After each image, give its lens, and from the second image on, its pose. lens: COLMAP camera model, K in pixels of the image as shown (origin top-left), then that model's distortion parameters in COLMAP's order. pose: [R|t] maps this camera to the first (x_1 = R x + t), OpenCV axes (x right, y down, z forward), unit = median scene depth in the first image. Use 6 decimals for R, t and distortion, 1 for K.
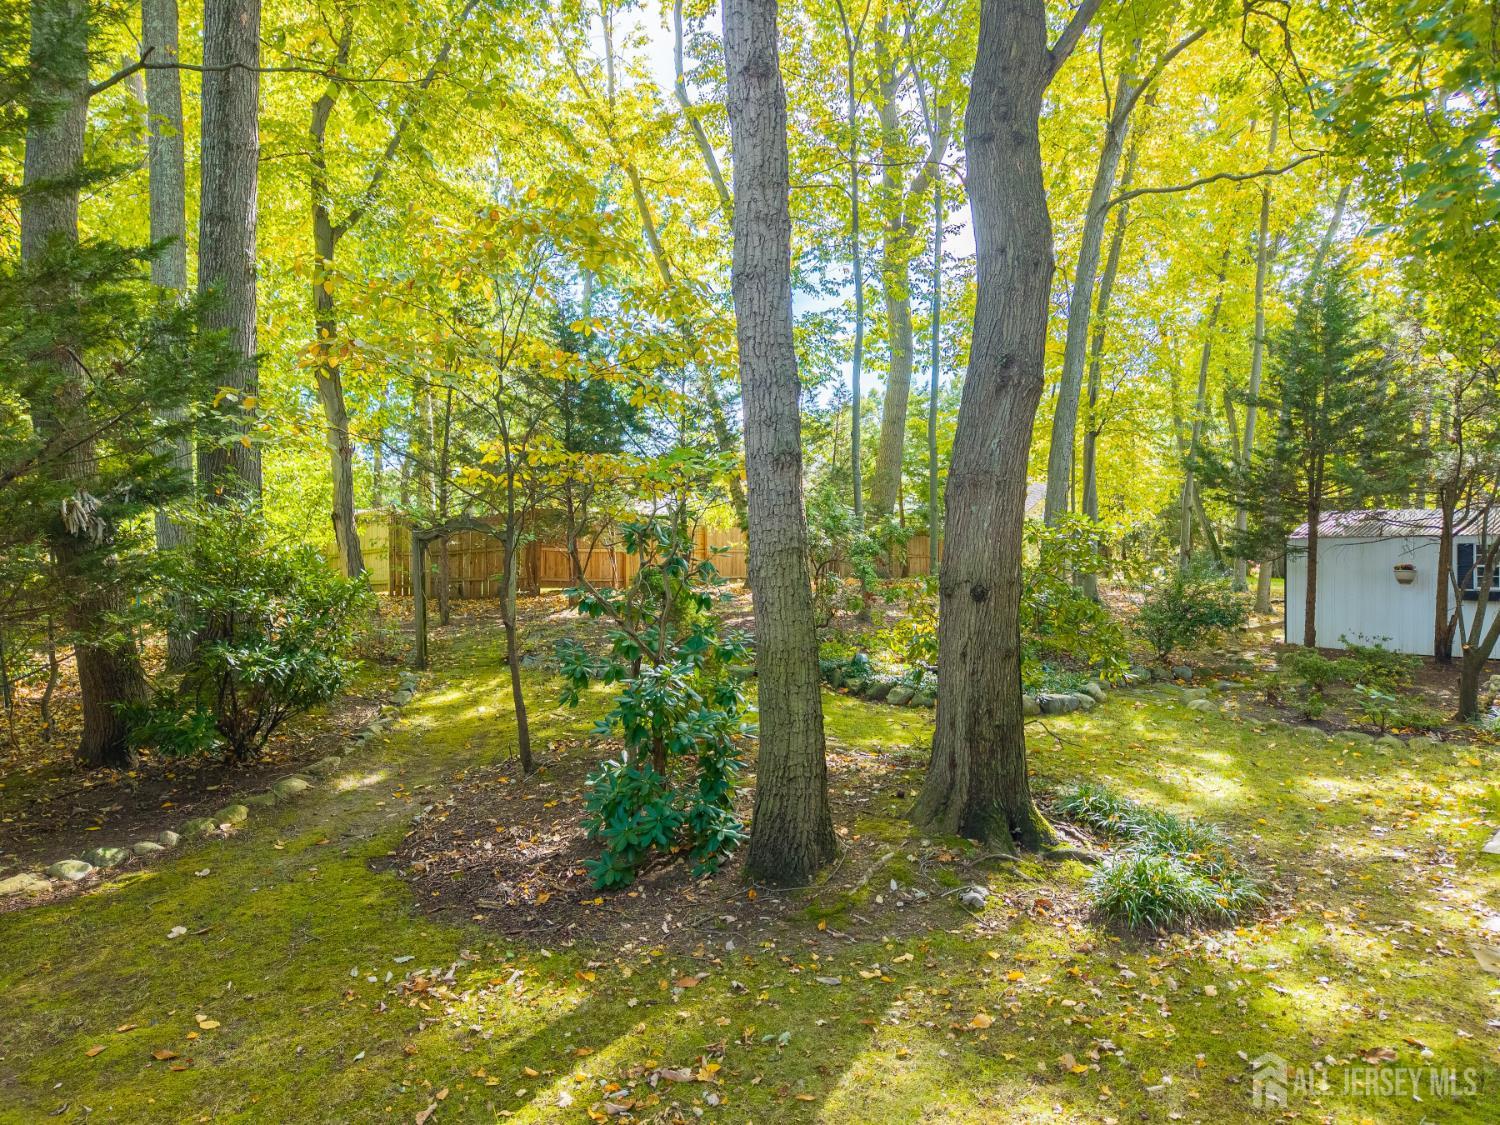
lens RADIAL K [[998.5, 0, 751.8], [0, 998.5, 564.1], [0, 0, 1]] dist [0.060357, -0.079825]
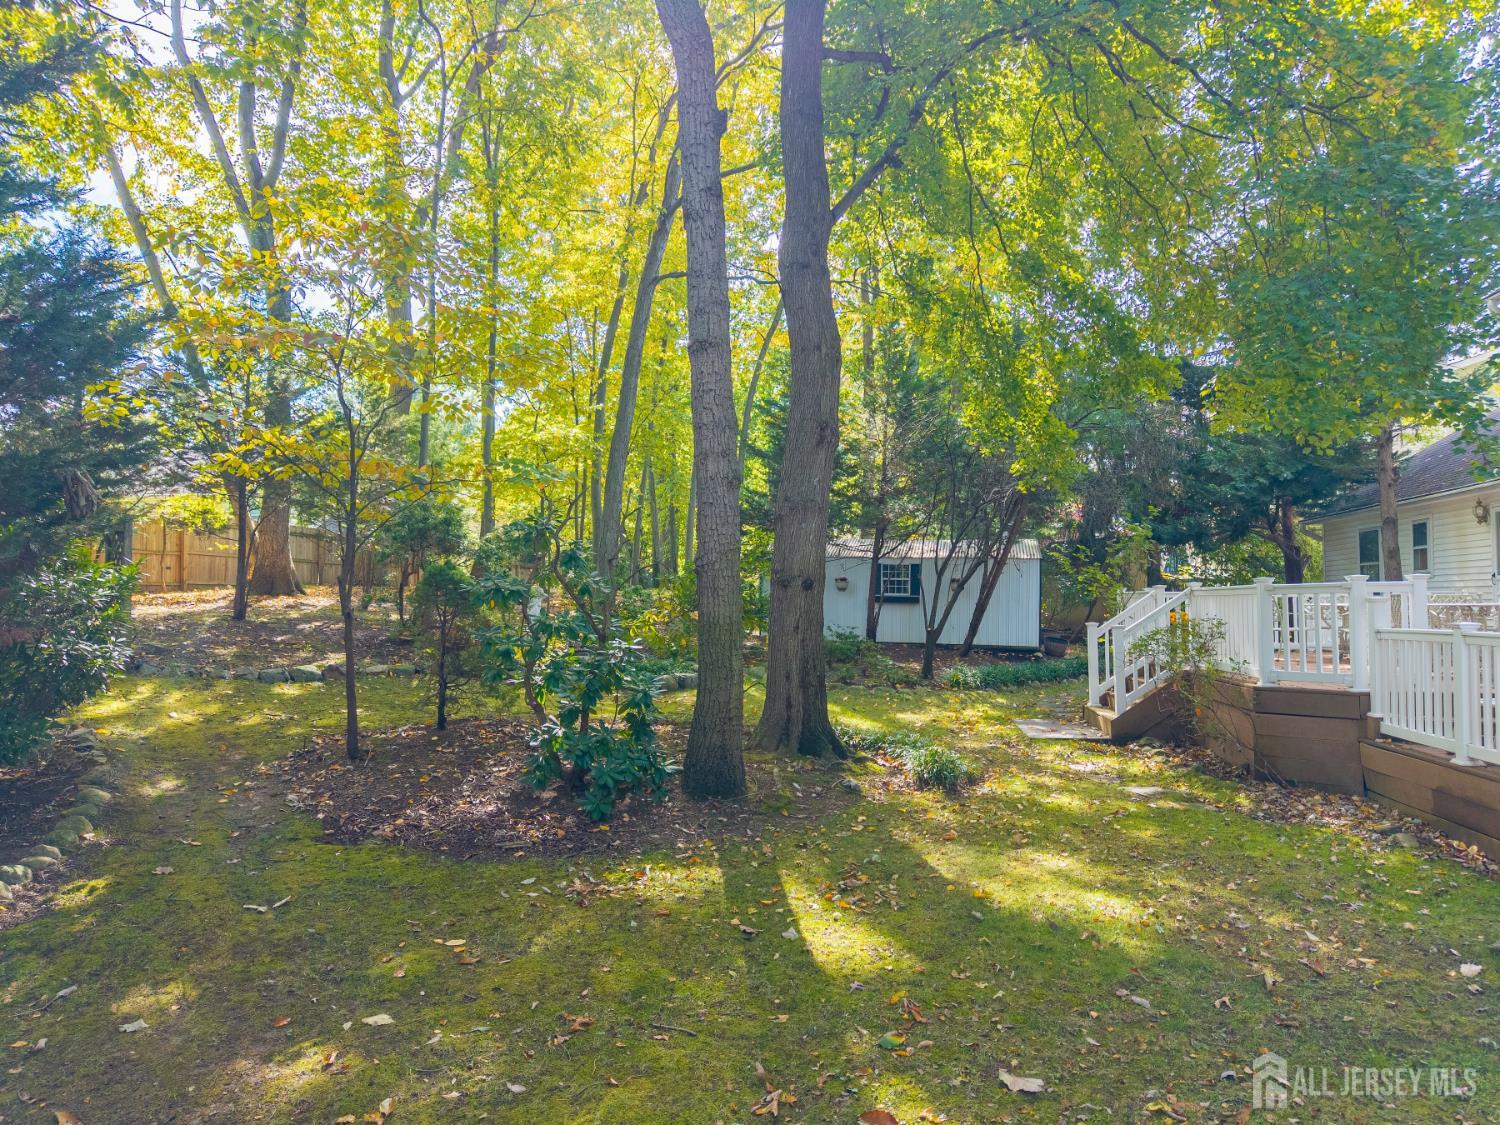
lens RADIAL K [[998.5, 0, 751.8], [0, 998.5, 564.1], [0, 0, 1]] dist [0.060357, -0.079825]
pose [[0.803776, 0.023149, 0.594481, -0.419954], [-0.013877, 0.999700, -0.020165, 0.017791], [-0.594770, 0.007959, 0.803857, -0.059243]]
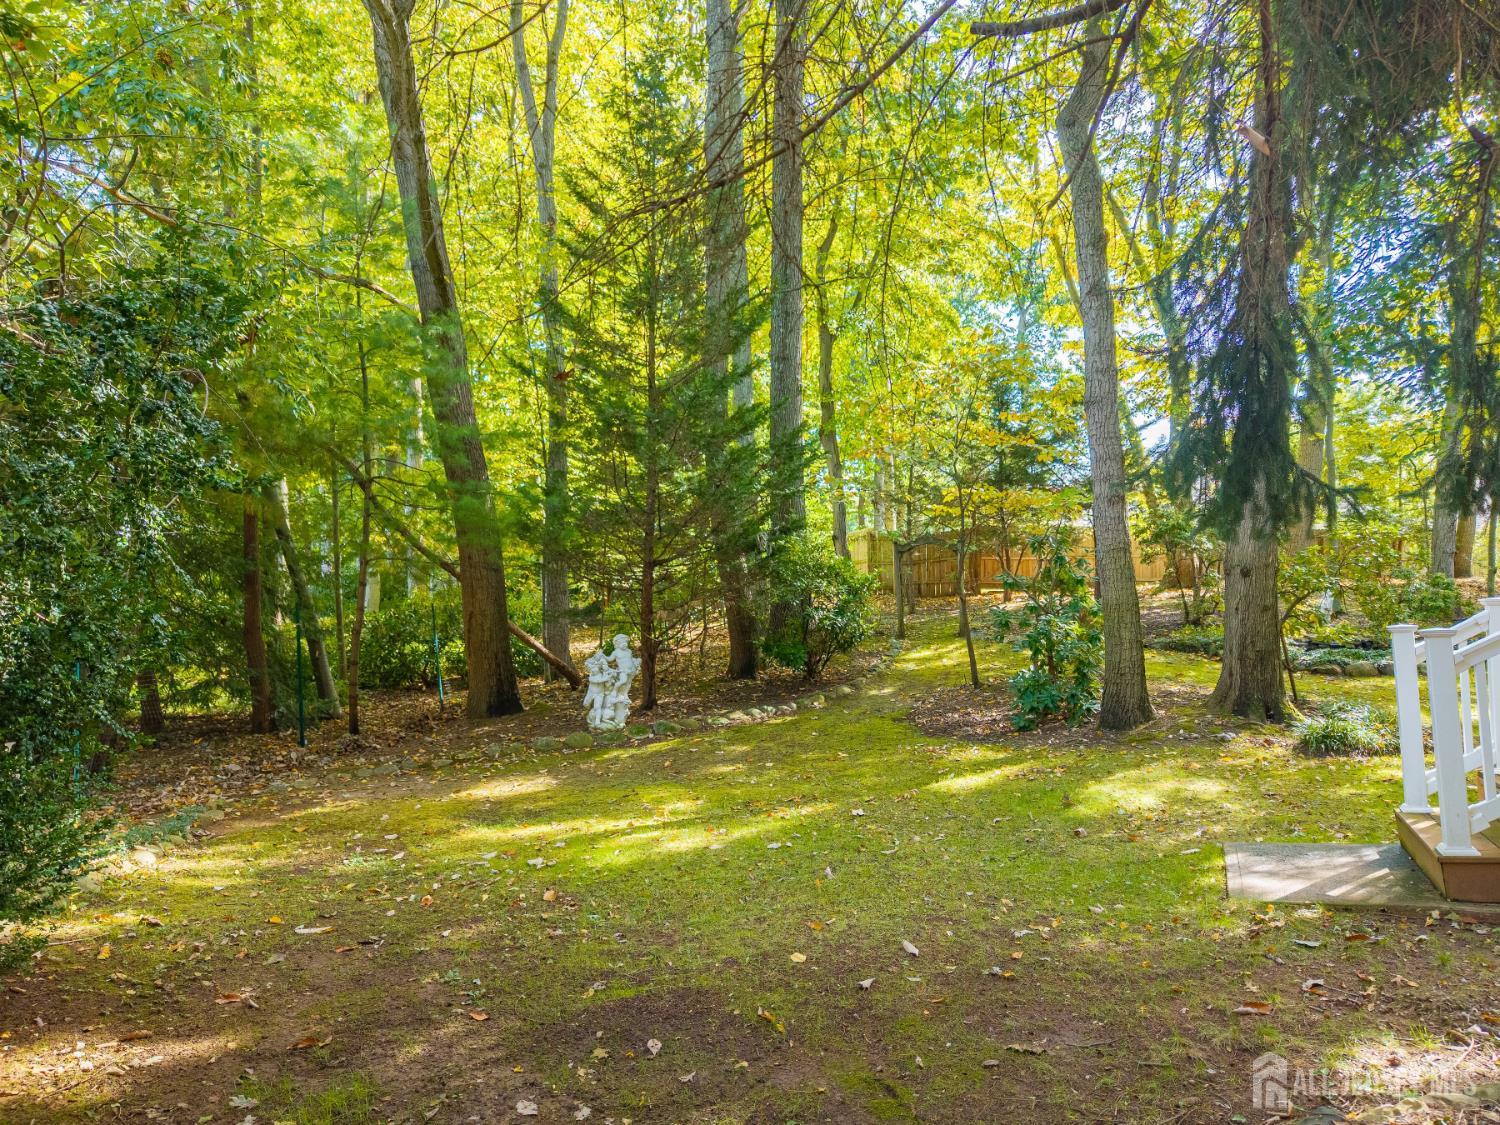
lens RADIAL K [[998.5, 0, 751.8], [0, 998.5, 564.1], [0, 0, 1]] dist [0.060357, -0.079825]
pose [[0.907843, -0.017668, -0.418938, 0.108011], [0.011709, 0.999790, -0.016793, 0.020044], [0.419147, 0.010340, 0.907860, -0.521031]]
